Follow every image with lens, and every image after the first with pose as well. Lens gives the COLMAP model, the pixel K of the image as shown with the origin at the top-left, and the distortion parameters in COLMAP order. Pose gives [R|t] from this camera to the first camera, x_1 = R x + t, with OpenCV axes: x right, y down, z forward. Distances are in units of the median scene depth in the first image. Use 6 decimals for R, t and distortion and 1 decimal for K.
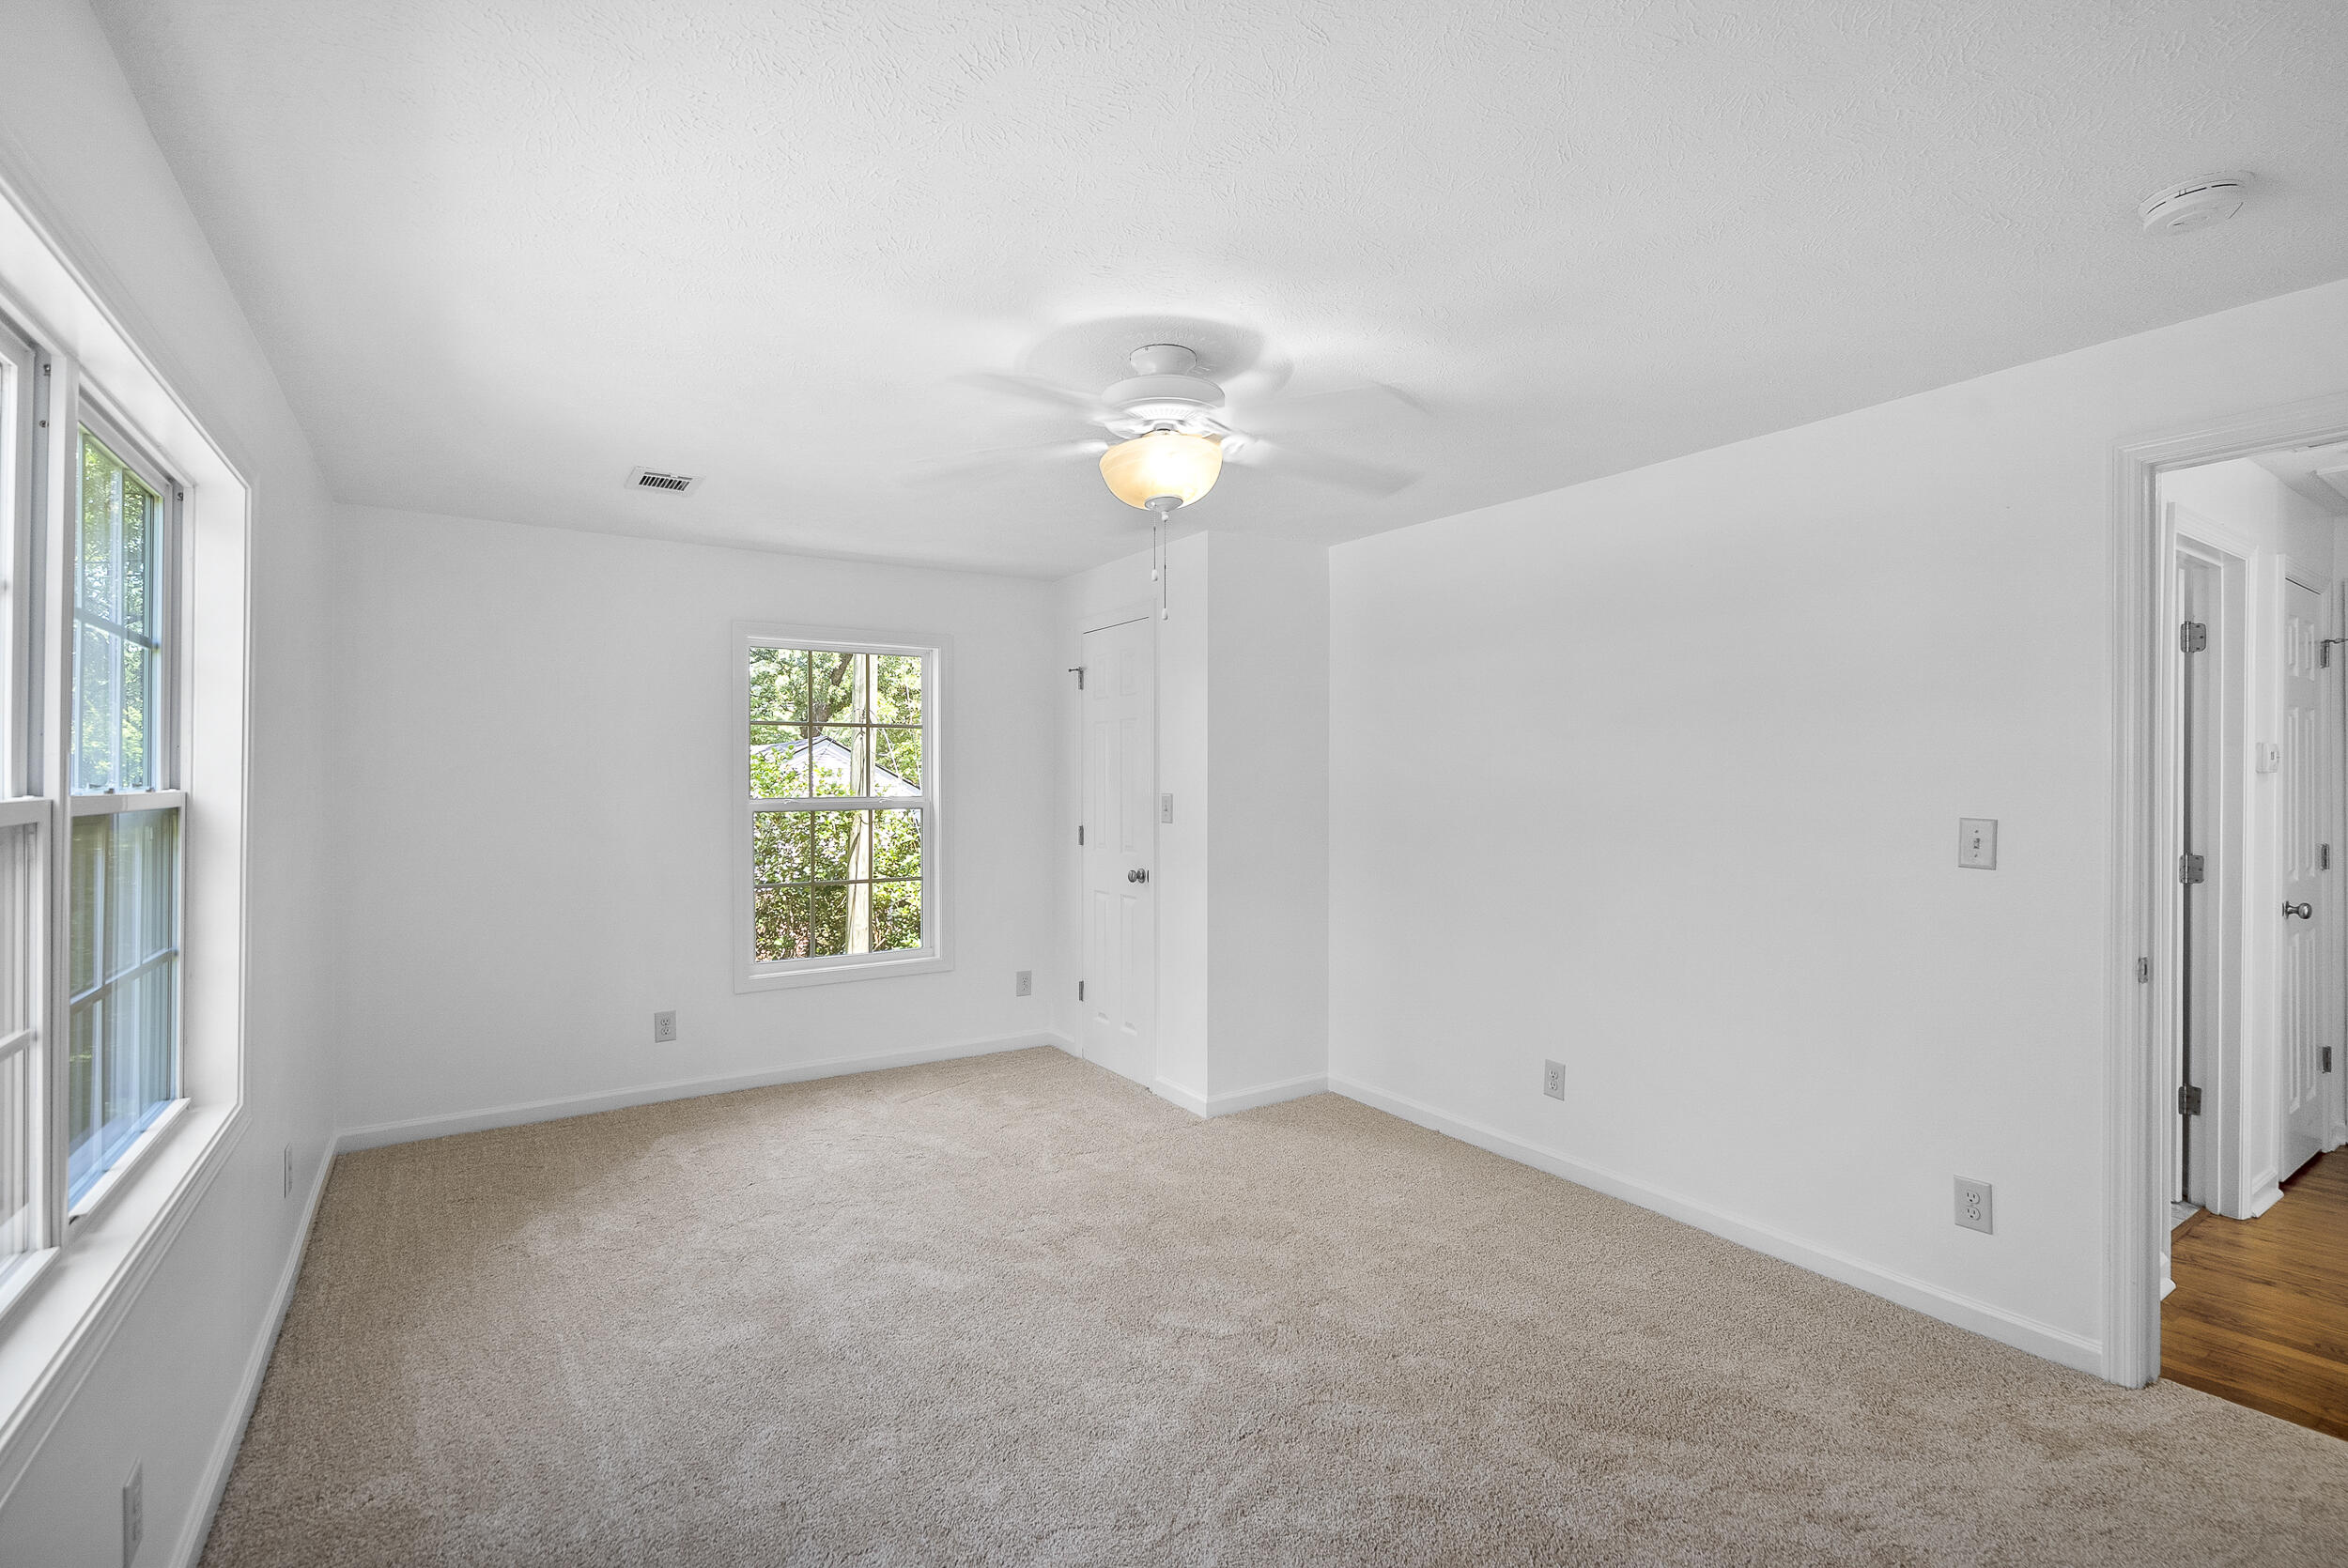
lens RADIAL K [[1060.6, 0, 1184.1], [0, 1060.6, 780.3], [0, 0, 1]] dist [-0.007621, 0.001020]
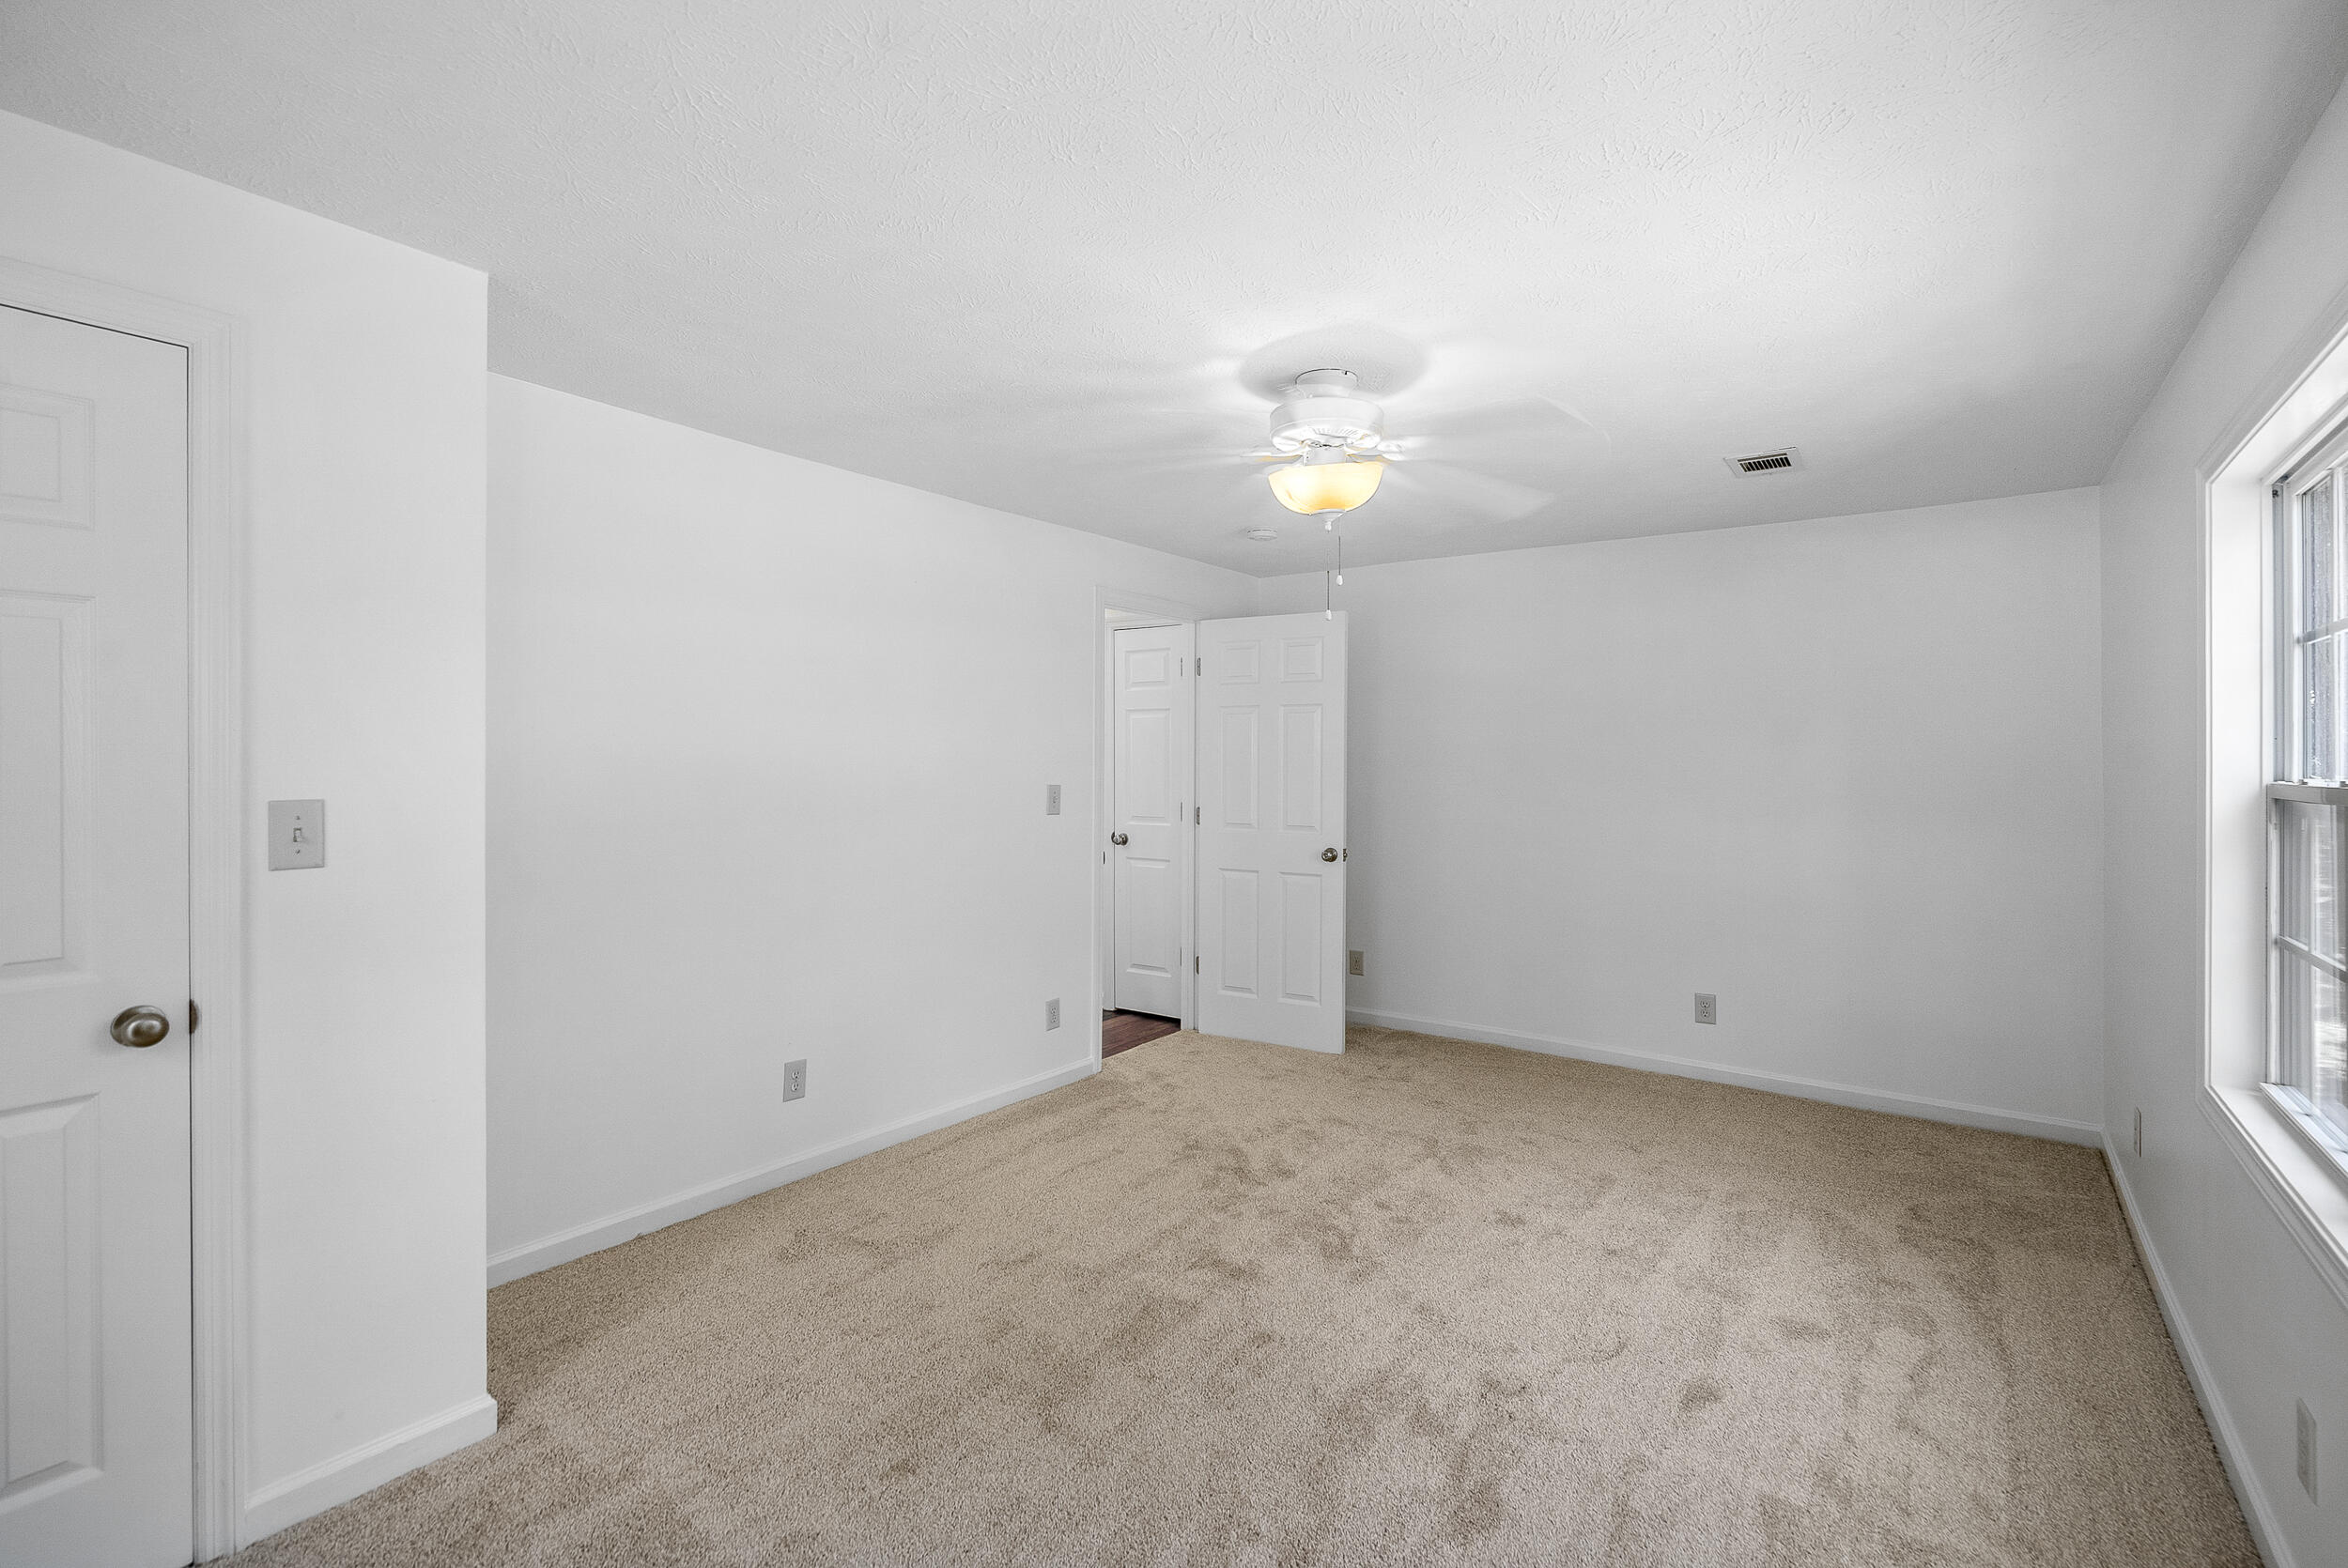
lens RADIAL K [[1060.6, 0, 1184.1], [0, 1060.6, 780.3], [0, 0, 1]] dist [-0.007621, 0.001020]
pose [[-0.350096, -0.020368, 0.936492, -0.575086], [-0.001684, 0.999776, 0.021115, -0.004970], [-0.936712, 0.005815, -0.350052, 0.885830]]
